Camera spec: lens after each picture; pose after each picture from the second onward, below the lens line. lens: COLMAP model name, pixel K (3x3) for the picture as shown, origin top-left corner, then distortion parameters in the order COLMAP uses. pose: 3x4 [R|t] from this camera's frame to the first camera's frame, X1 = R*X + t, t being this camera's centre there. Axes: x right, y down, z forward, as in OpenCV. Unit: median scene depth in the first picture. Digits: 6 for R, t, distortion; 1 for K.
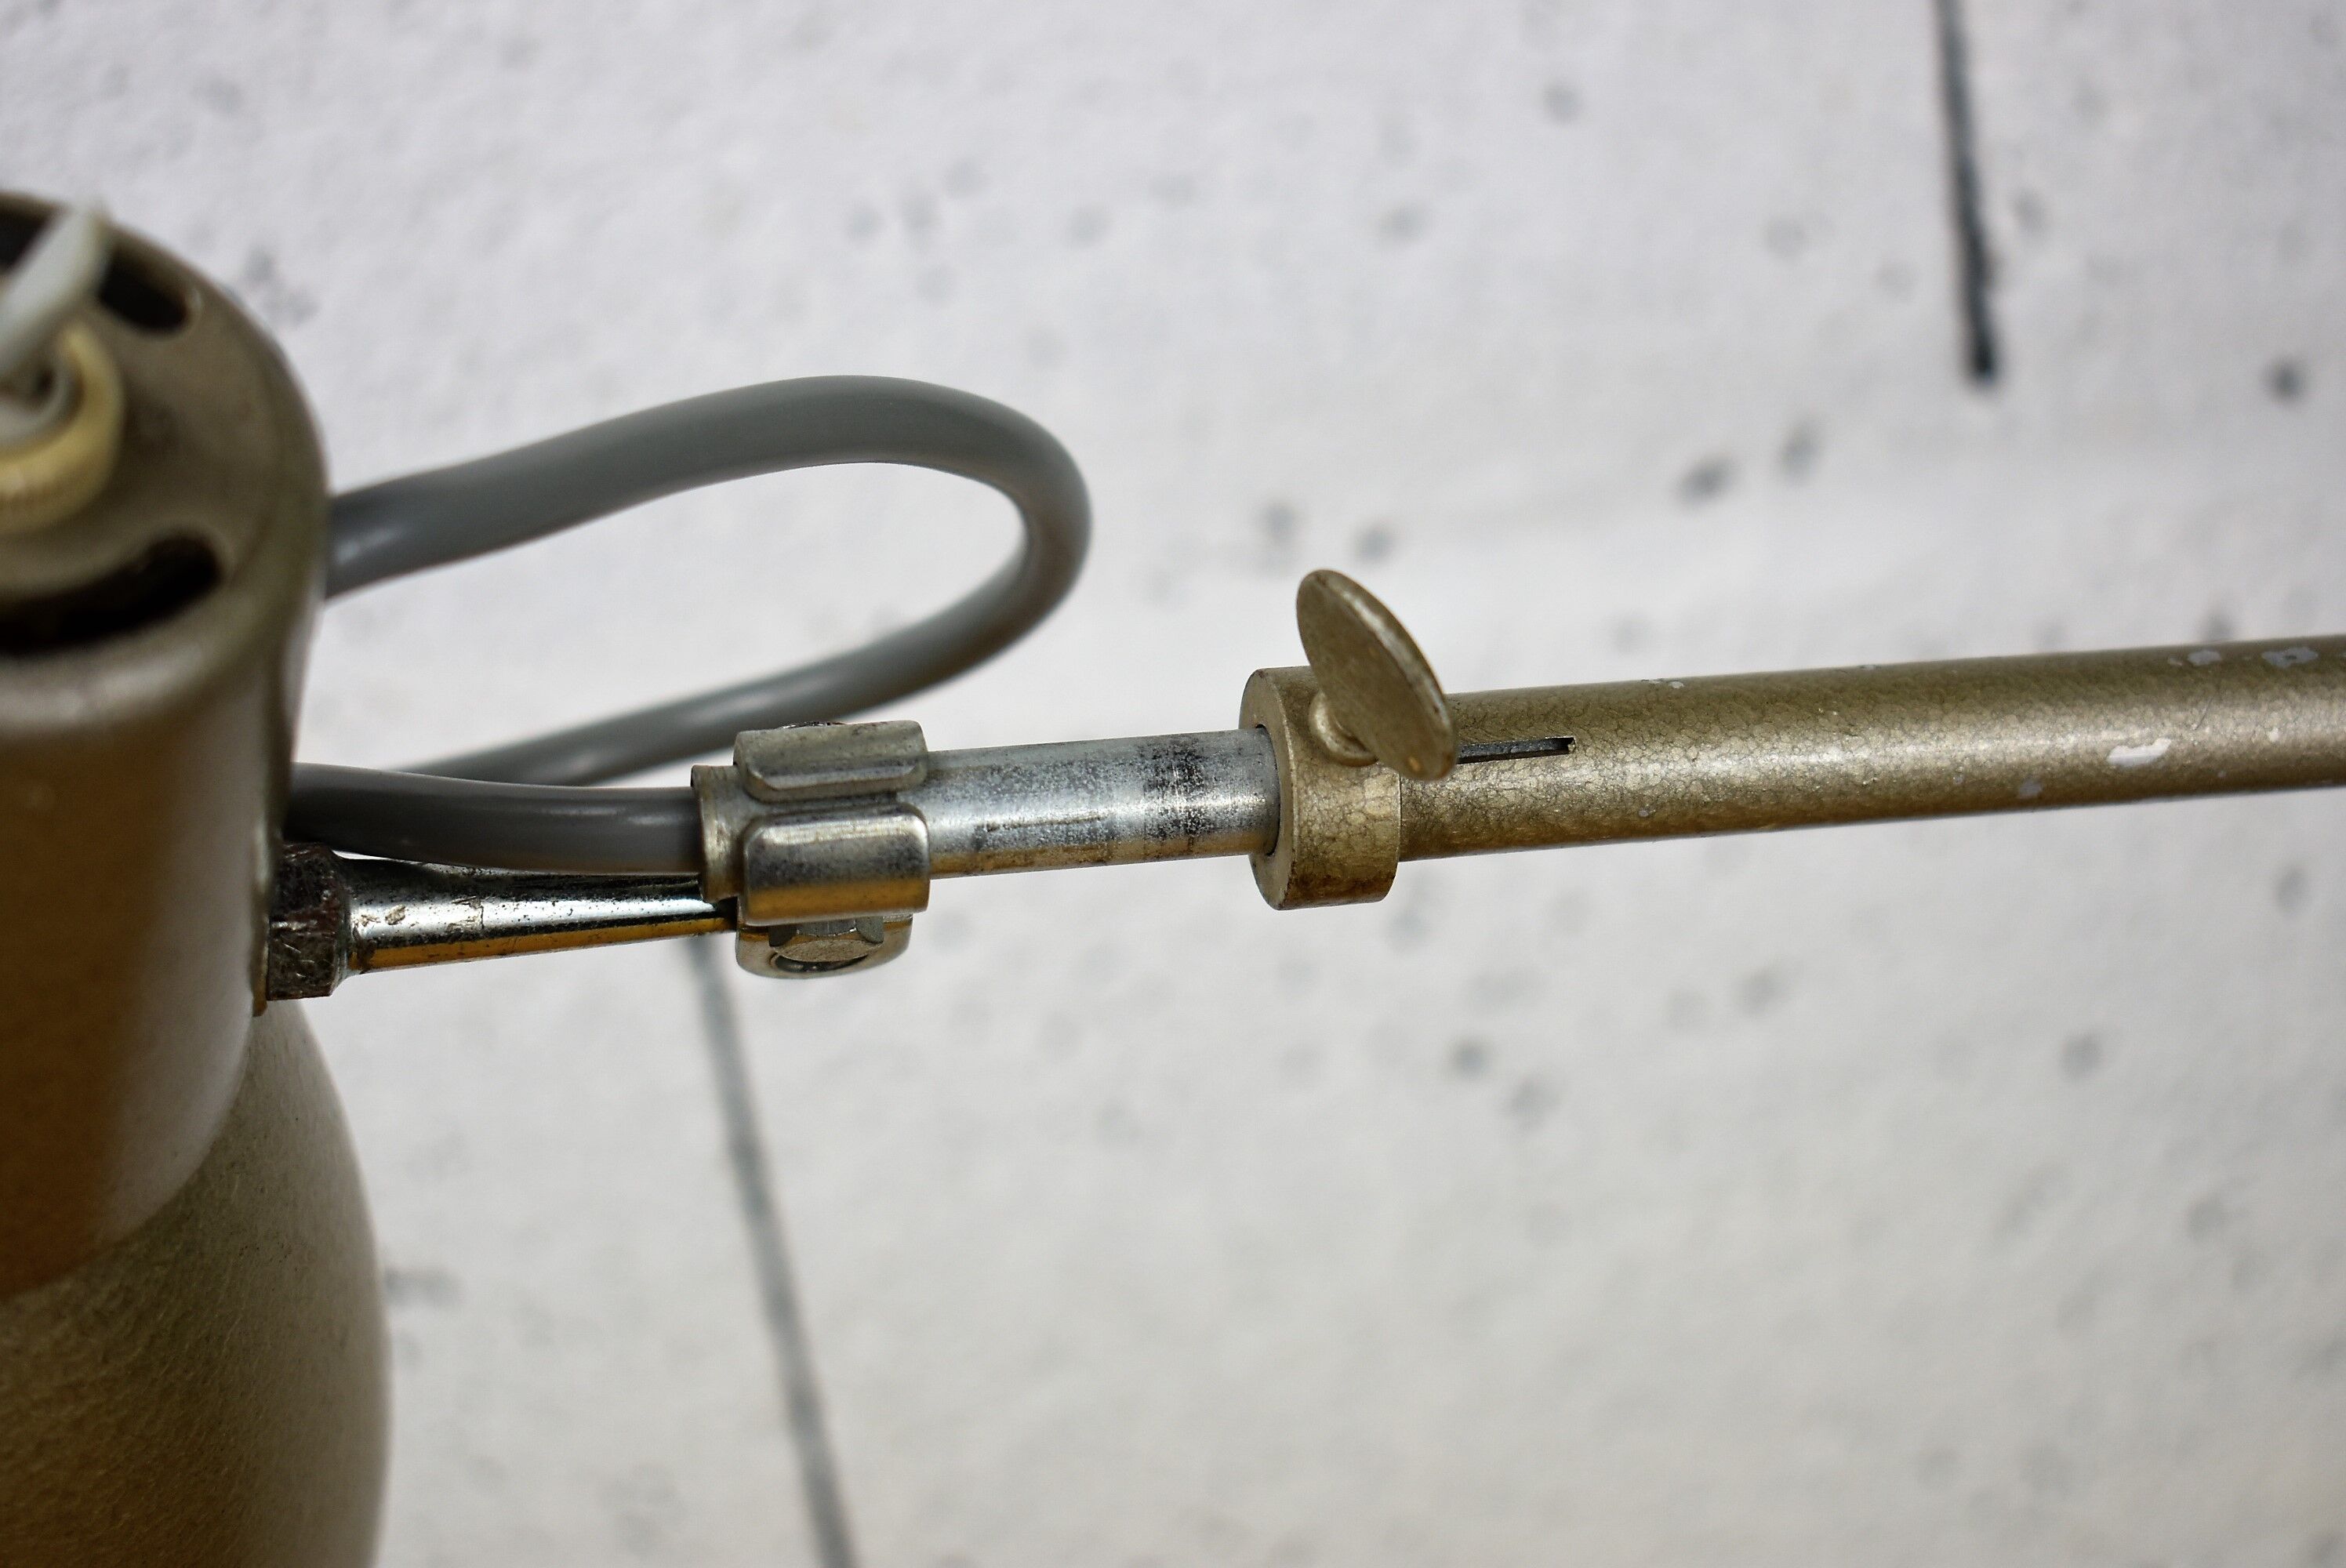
lens RADIAL K [[2976.7, 0, 1148.6], [0, 2976.7, 782.2], [0, 0, 1]] dist [-0.046493, 0.000000]
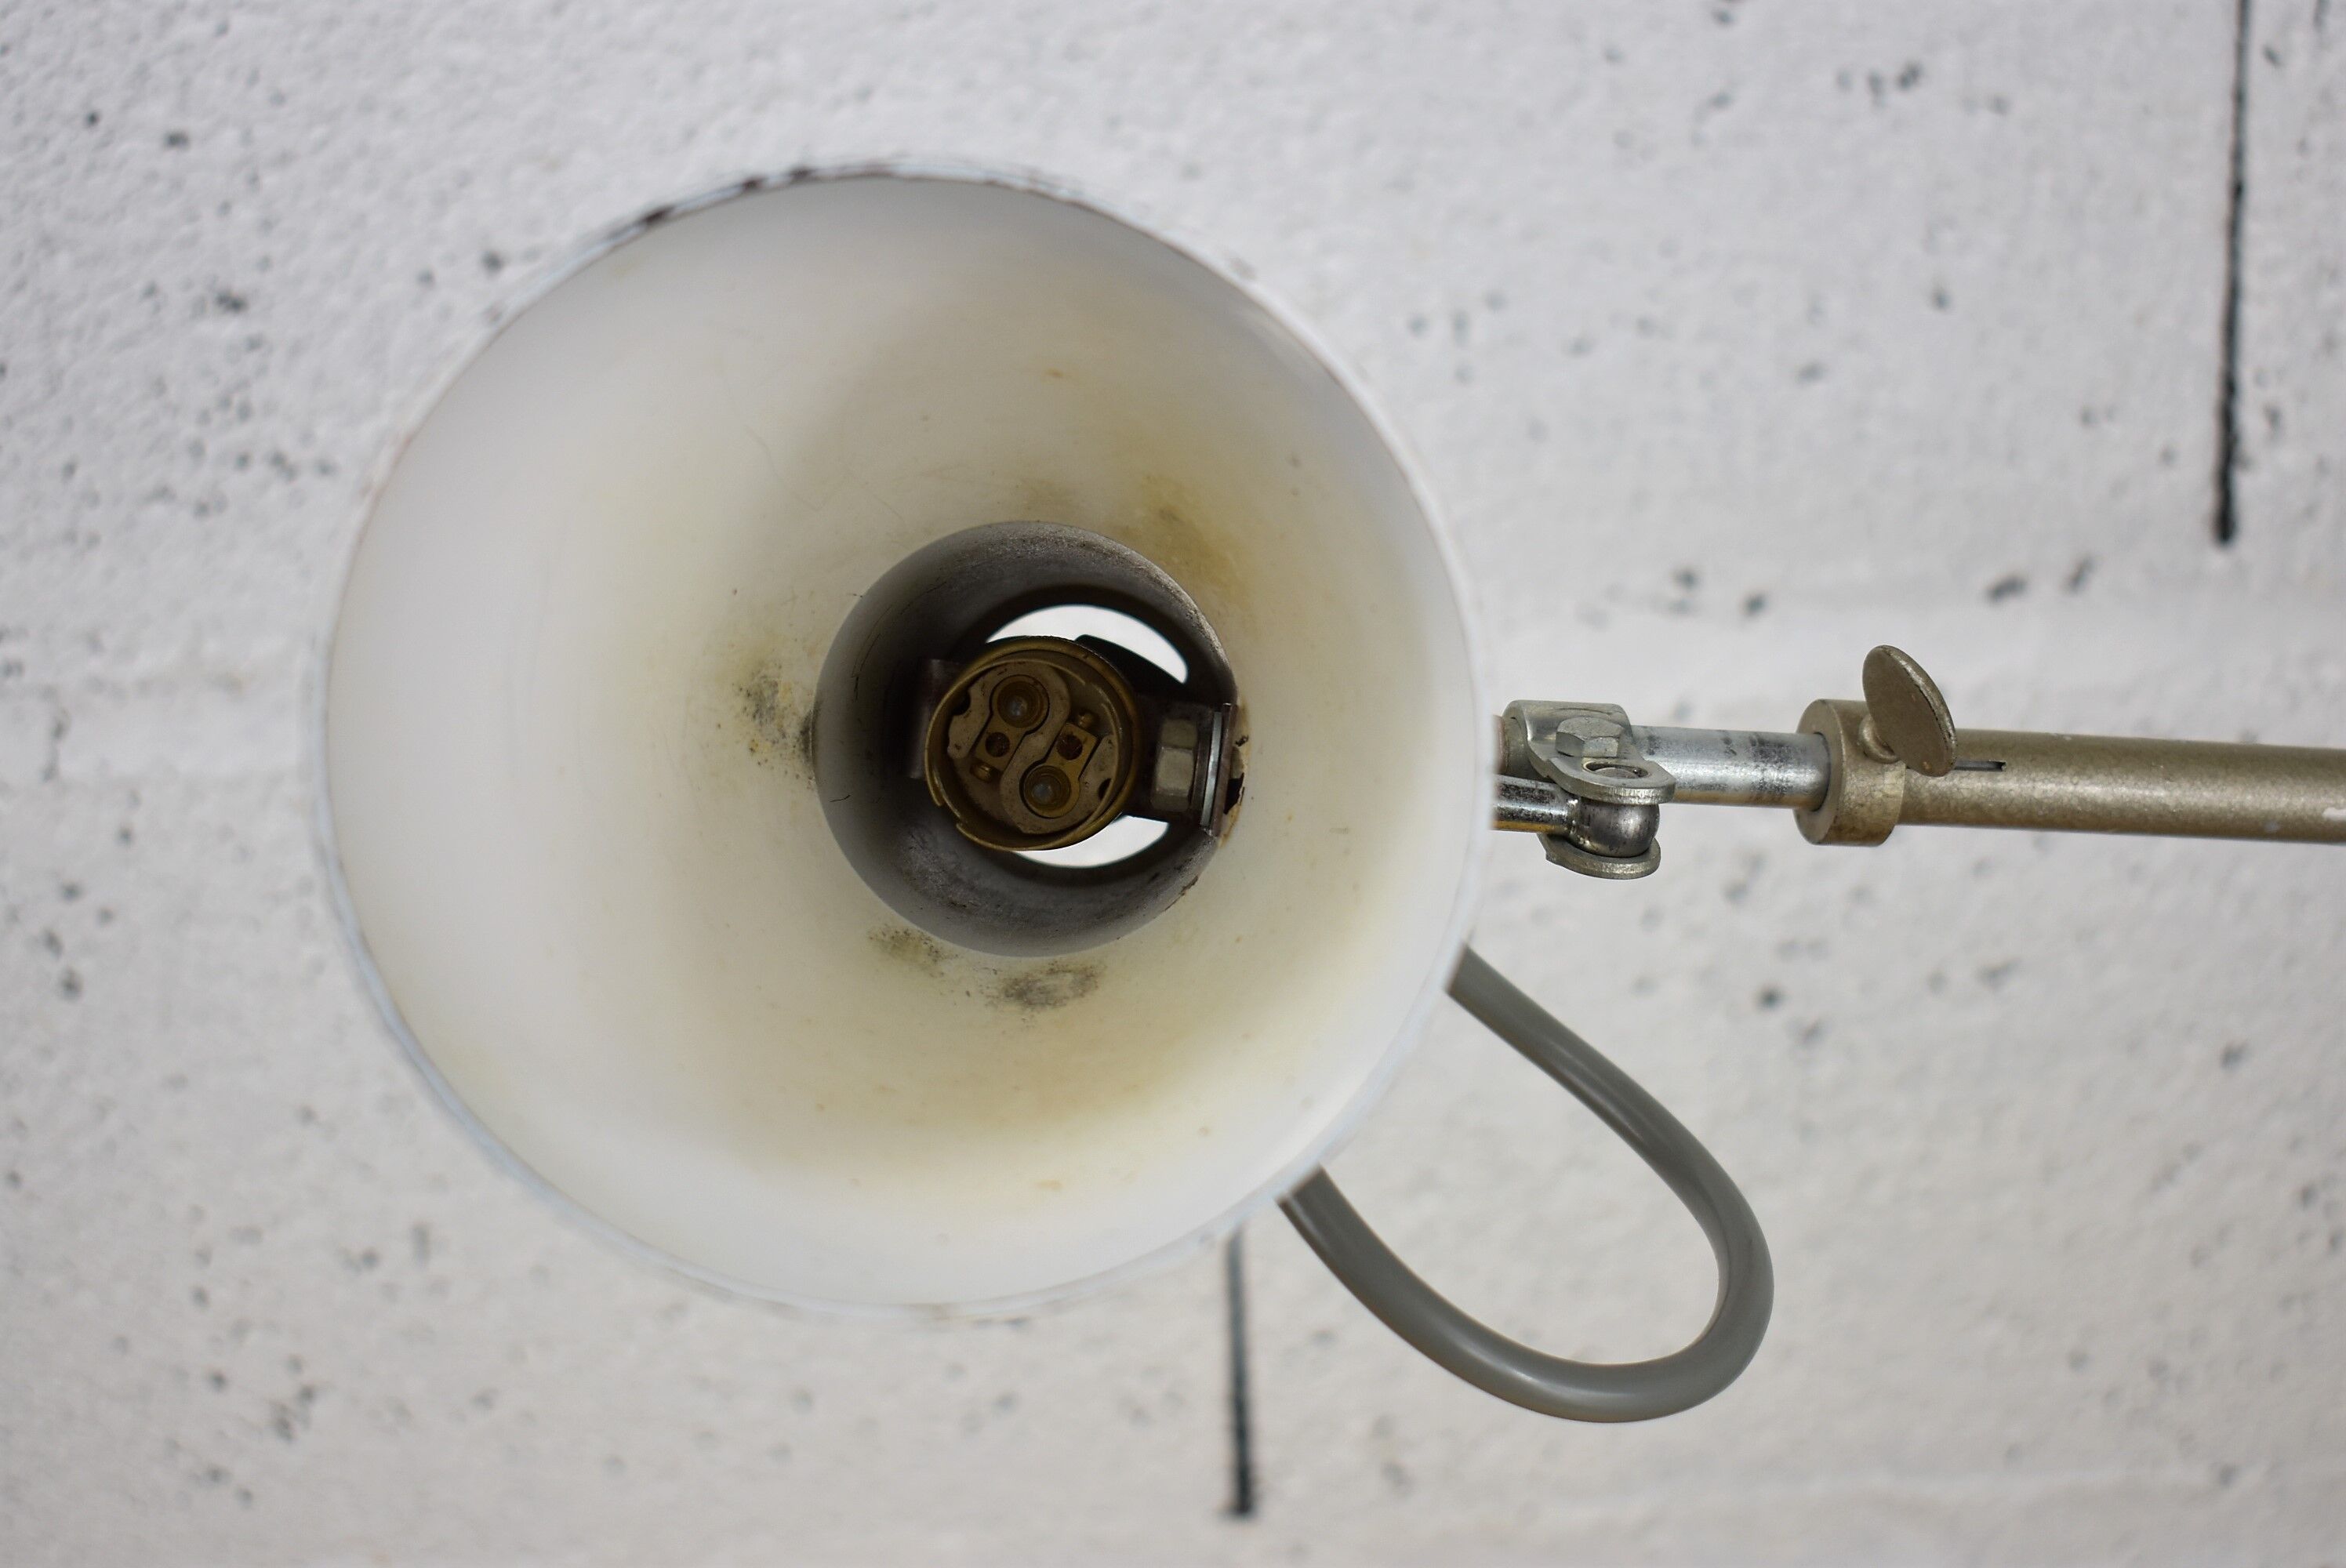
lens RADIAL K [[3301.4, 0, 1142.7], [0, 3301.4, 725.9], [0, 0, 1]] dist [-0.011395, 0.000000]
pose [[0.992685, 0.120465, 0.008062, -0.338963], [-0.120350, 0.992640, -0.013507, 0.045763], [-0.009630, 0.012438, 0.999876, -0.802389]]
